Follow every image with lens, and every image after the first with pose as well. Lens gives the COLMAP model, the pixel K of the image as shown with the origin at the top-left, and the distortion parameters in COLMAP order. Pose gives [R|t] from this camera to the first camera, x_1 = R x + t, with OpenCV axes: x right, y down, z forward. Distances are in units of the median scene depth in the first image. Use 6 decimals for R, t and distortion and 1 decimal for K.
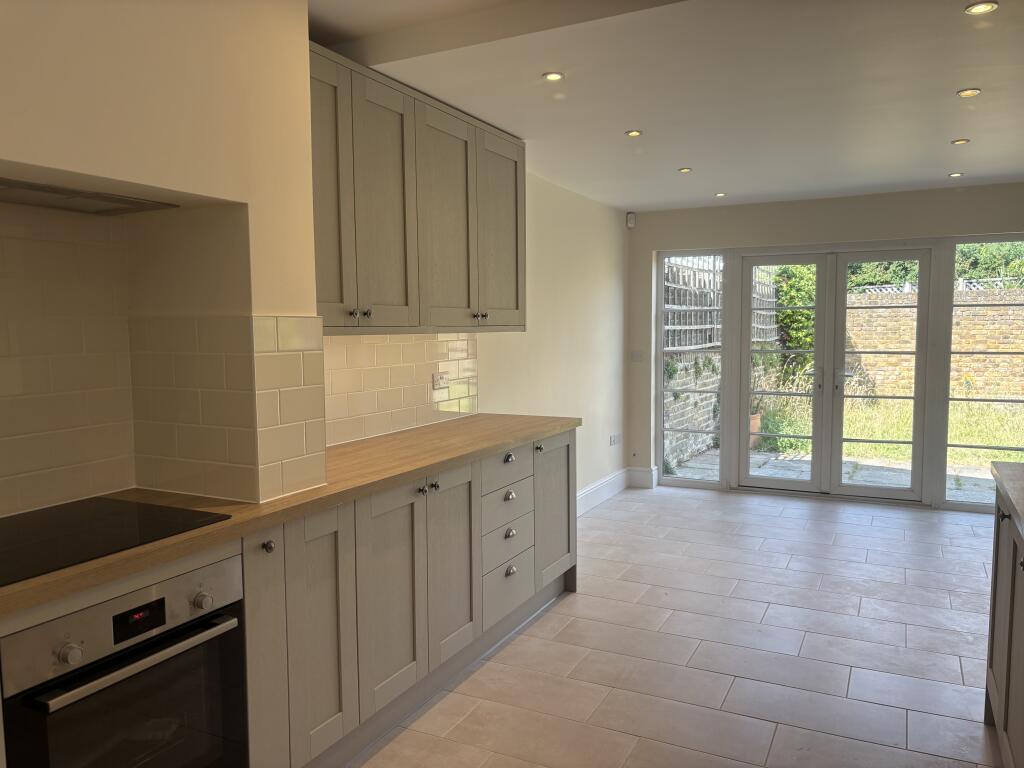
lens RADIAL K [[761.8, 0, 512.0], [0, 761.8, 384.0], [0, 0, 1]] dist [0.005785, -0.032706]
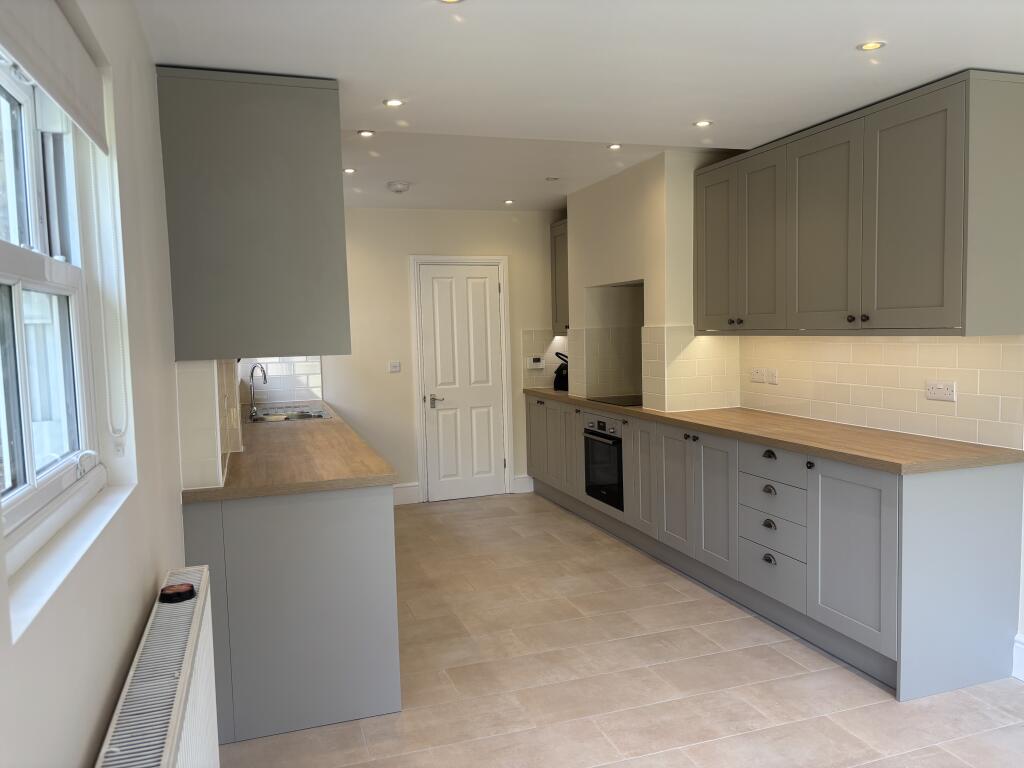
lens RADIAL K [[761.8, 0, 512.0], [0, 761.8, 384.0], [0, 0, 1]] dist [0.005785, -0.032706]
pose [[-0.697729, 0.076973, -0.712215, 1.000526], [-0.024967, 0.990994, 0.131561, -0.133977], [0.715927, 0.109576, -0.689523, 1.447608]]
